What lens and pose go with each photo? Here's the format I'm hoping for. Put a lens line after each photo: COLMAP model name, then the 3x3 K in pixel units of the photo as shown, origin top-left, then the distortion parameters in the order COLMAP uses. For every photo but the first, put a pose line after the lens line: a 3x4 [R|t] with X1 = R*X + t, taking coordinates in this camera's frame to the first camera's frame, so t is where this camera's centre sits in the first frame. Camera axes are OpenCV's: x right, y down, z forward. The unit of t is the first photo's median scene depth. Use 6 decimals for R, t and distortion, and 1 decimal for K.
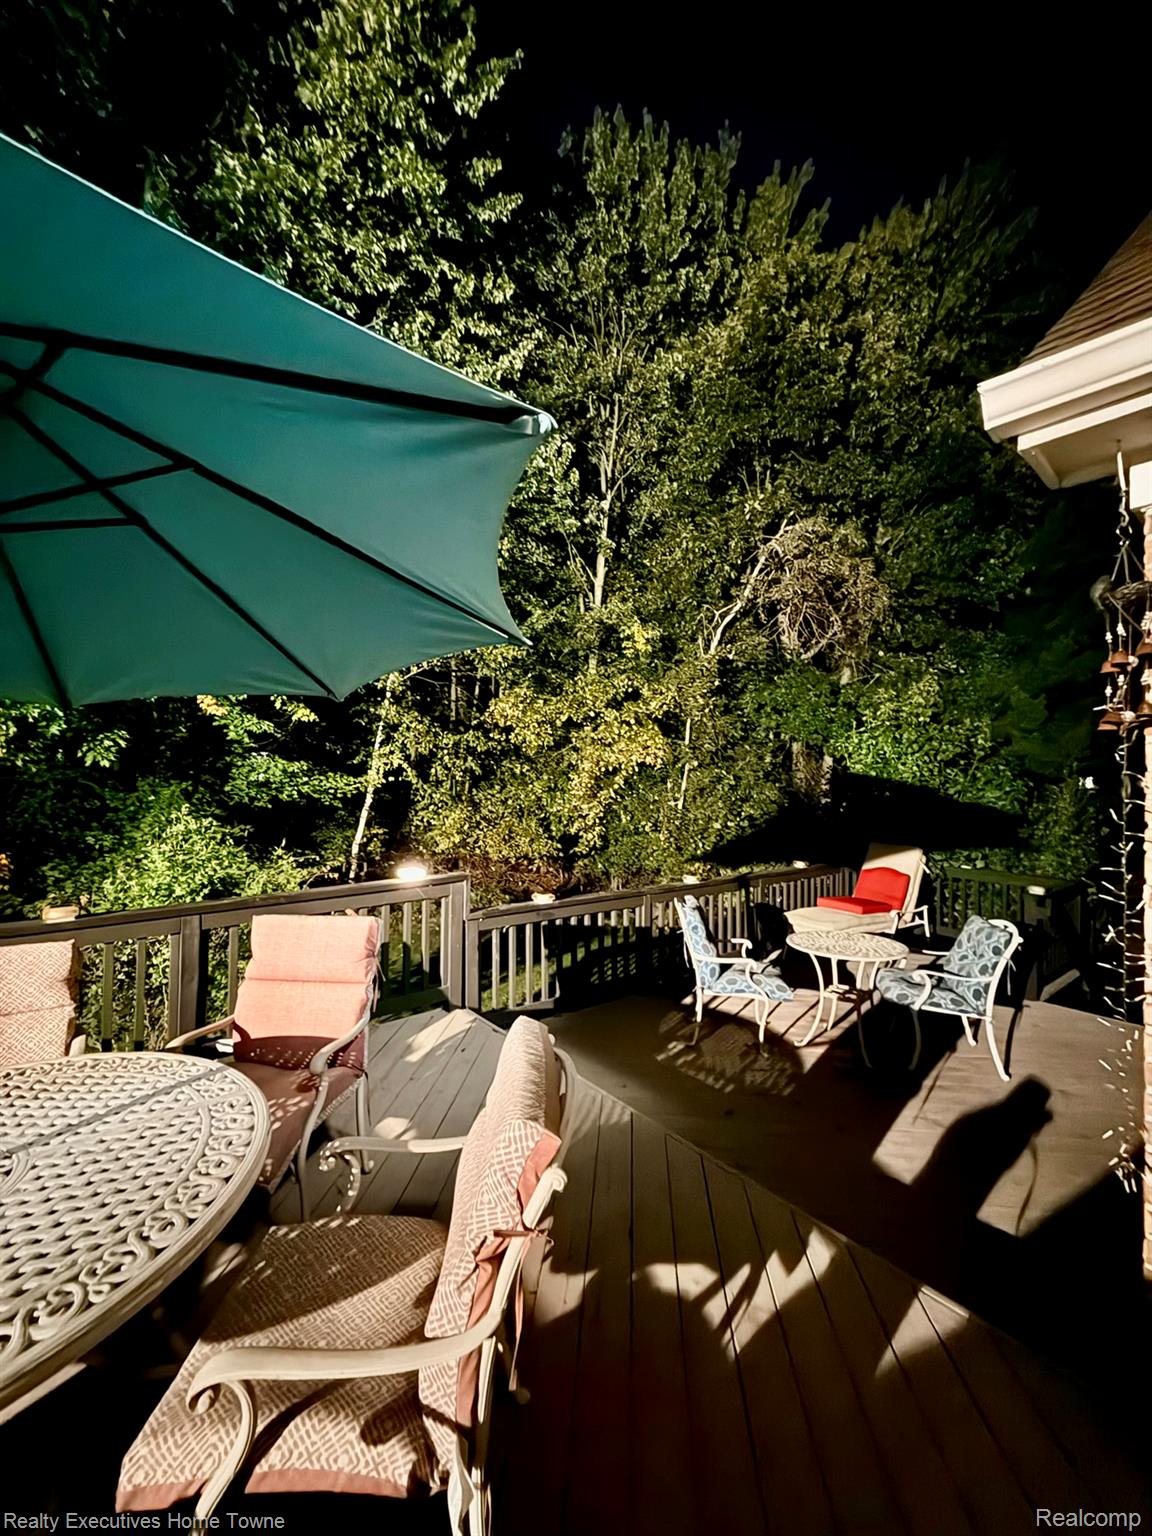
lens RADIAL K [[612.3, 0, 576.0], [0, 612.3, 763.0], [0, 0, 1]] dist [0.001113, 0.000007]
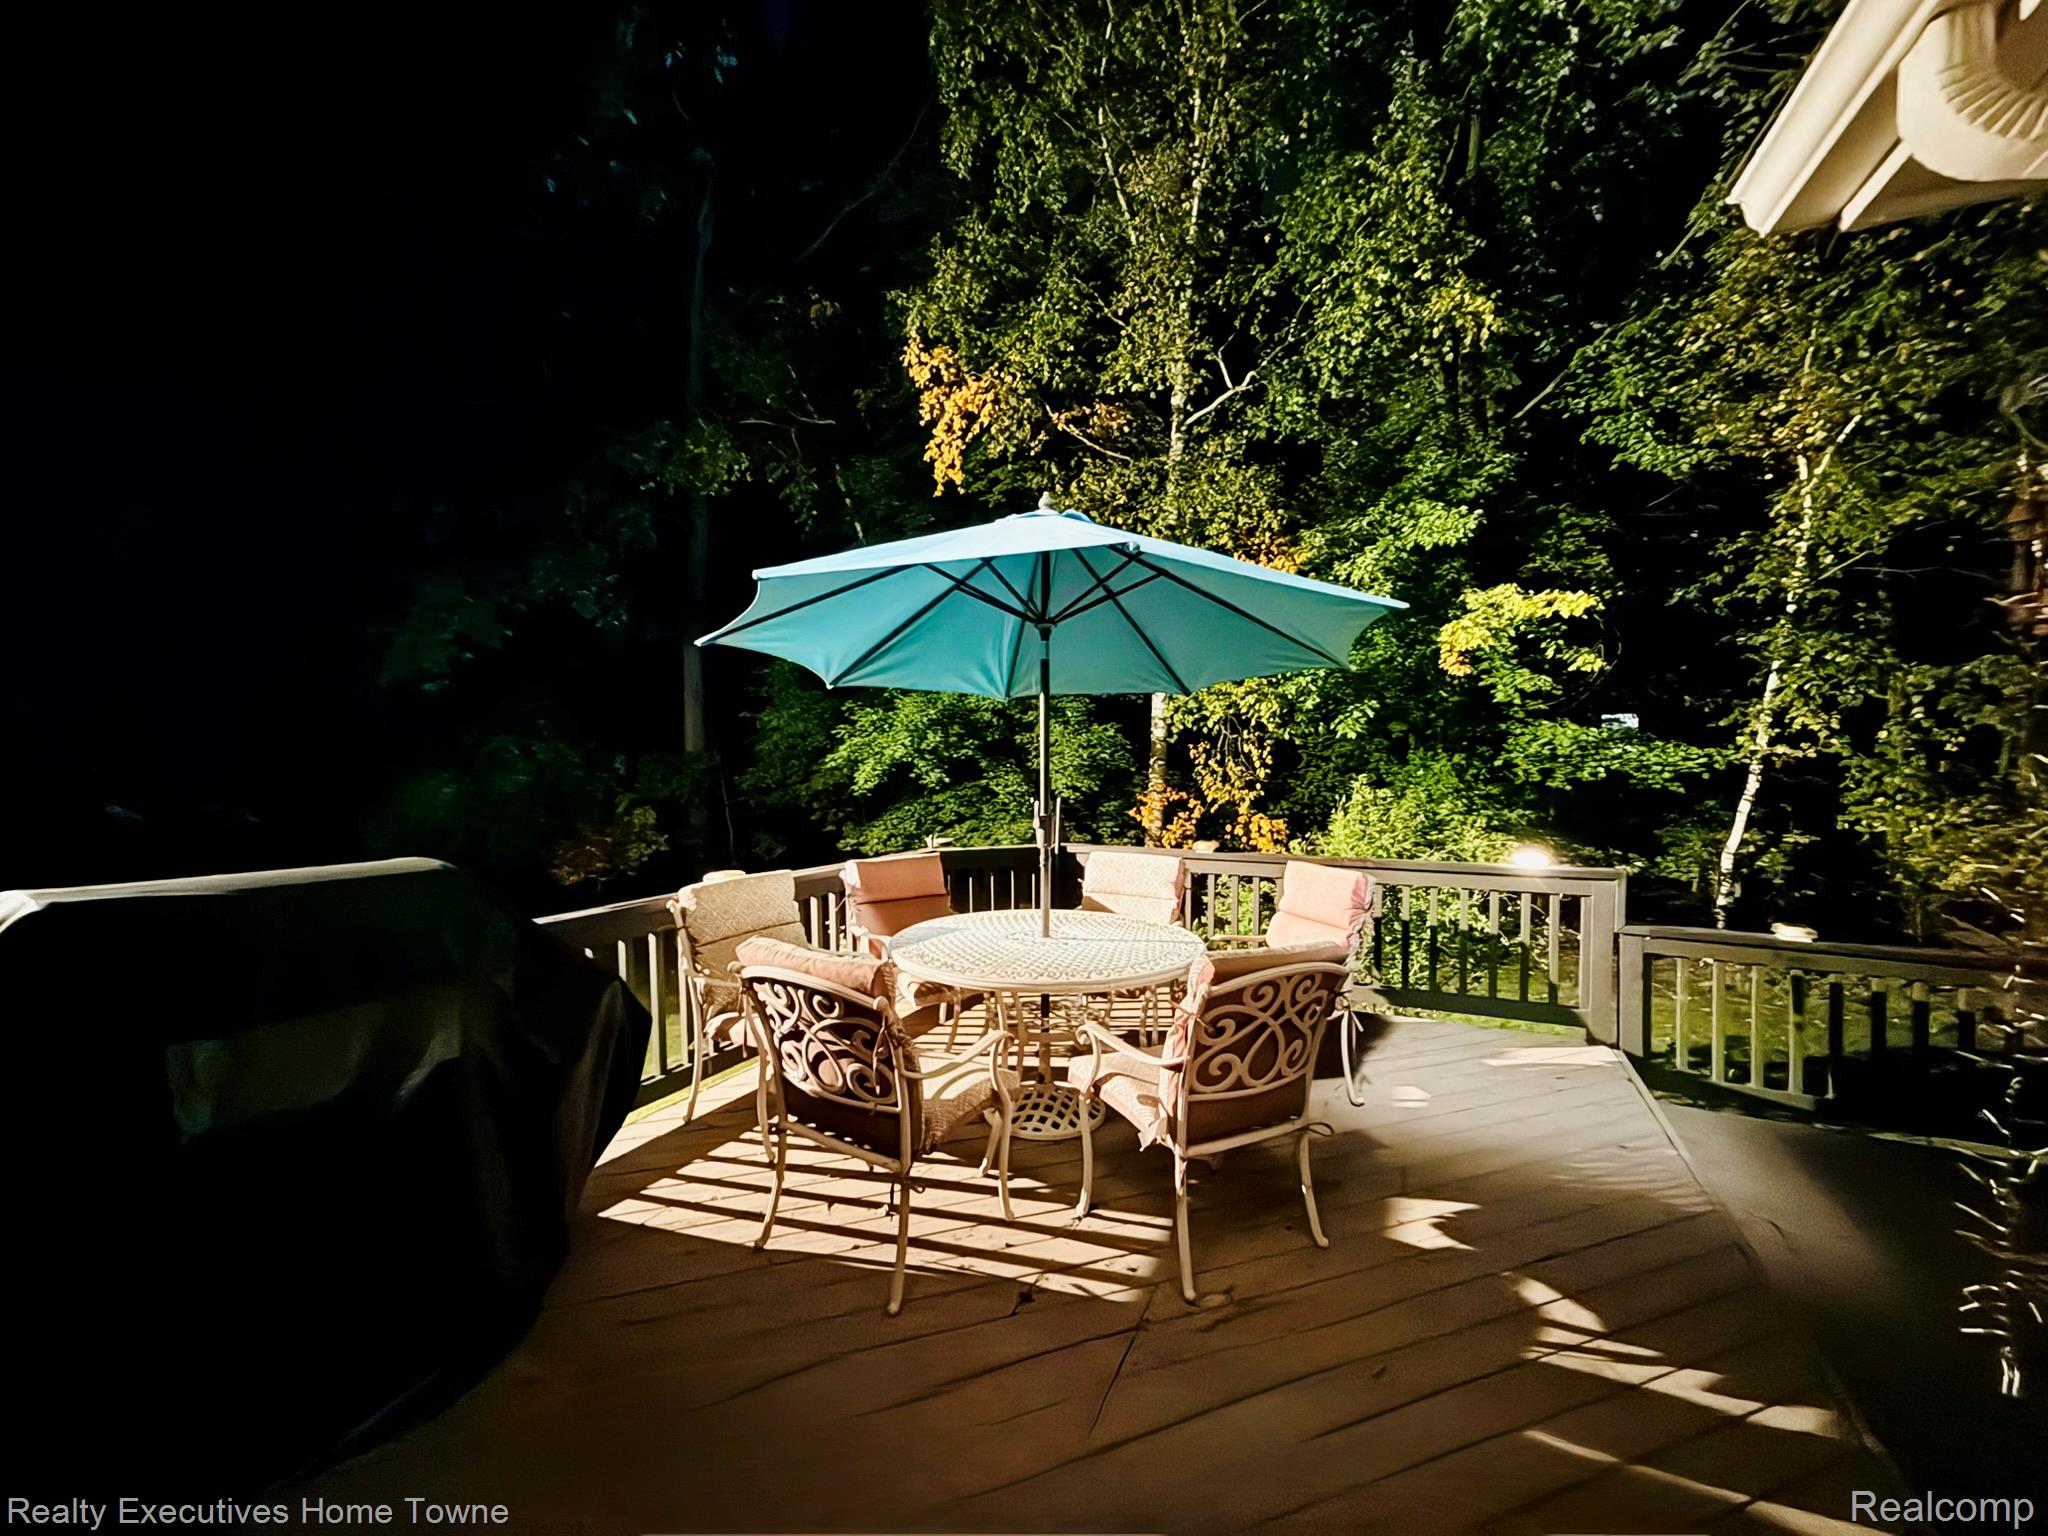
lens RADIAL K [[816.4, 0, 1025.0], [0, 816.4, 766.3], [0, 0, 1]] dist [0.001113, 0.000007]
pose [[0.425345, 0.011926, -0.904953, 0.136084], [0.025805, 0.999347, 0.025298, 0.003065], [0.904663, -0.034113, 0.424759, -0.023962]]
